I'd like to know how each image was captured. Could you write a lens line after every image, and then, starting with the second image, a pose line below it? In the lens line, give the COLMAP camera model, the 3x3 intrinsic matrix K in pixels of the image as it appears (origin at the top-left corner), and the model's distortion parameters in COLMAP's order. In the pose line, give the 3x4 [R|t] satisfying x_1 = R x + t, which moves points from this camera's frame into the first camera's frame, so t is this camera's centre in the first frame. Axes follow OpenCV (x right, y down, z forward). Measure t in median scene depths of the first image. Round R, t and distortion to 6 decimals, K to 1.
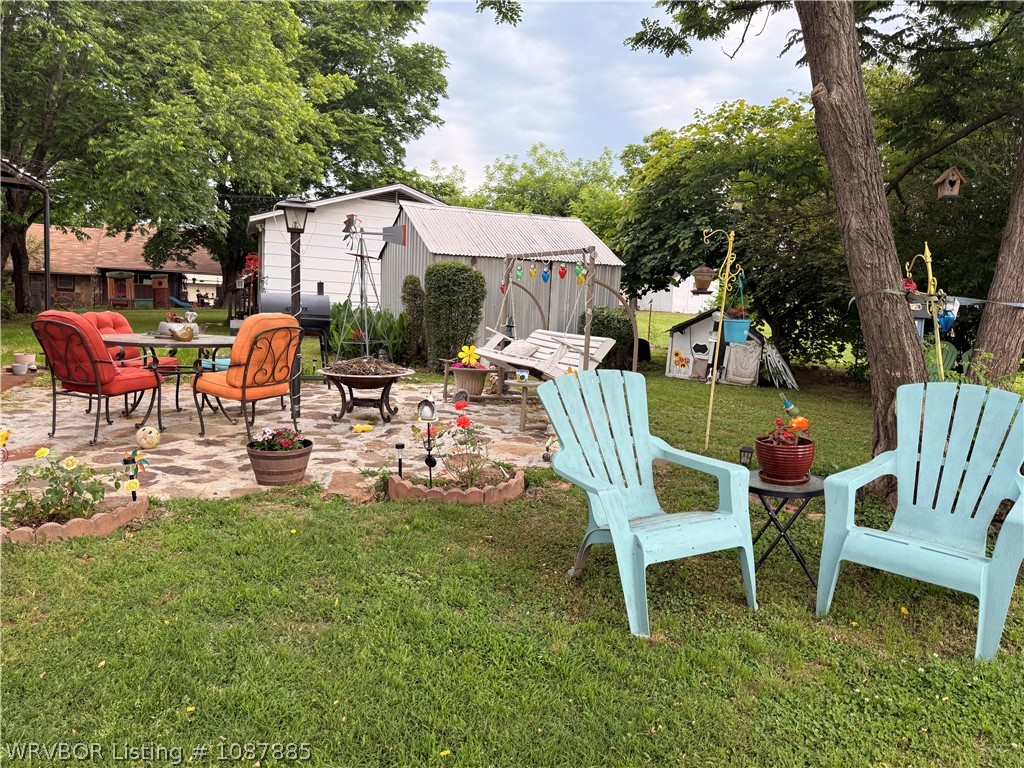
lens RADIAL K [[715.9, 0, 512.0], [0, 715.9, 384.0], [0, 0, 1]] dist [0.064038, -0.074094]
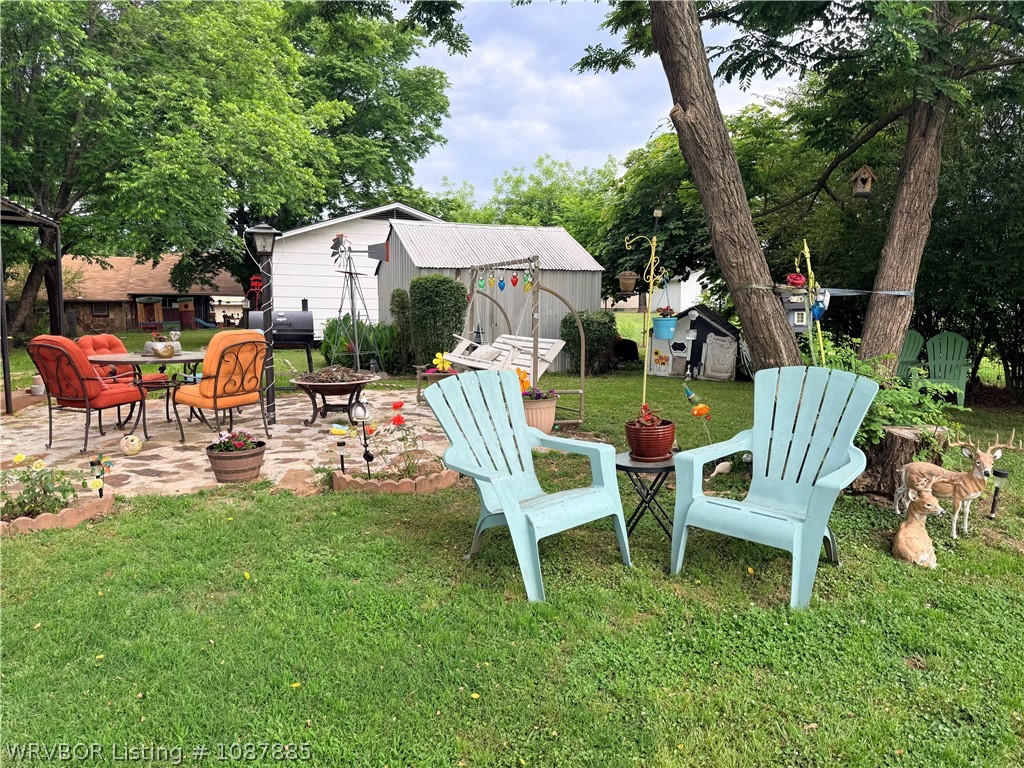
lens RADIAL K [[691.5, 0, 488.0], [0, 691.5, 380.3], [0, 0, 1]] dist [0.078847, -0.095080]
pose [[0.998164, -0.037944, -0.047205, 0.097084], [0.037319, 0.999204, -0.014061, 0.009300], [0.047701, 0.012274, 0.998786, -0.051547]]
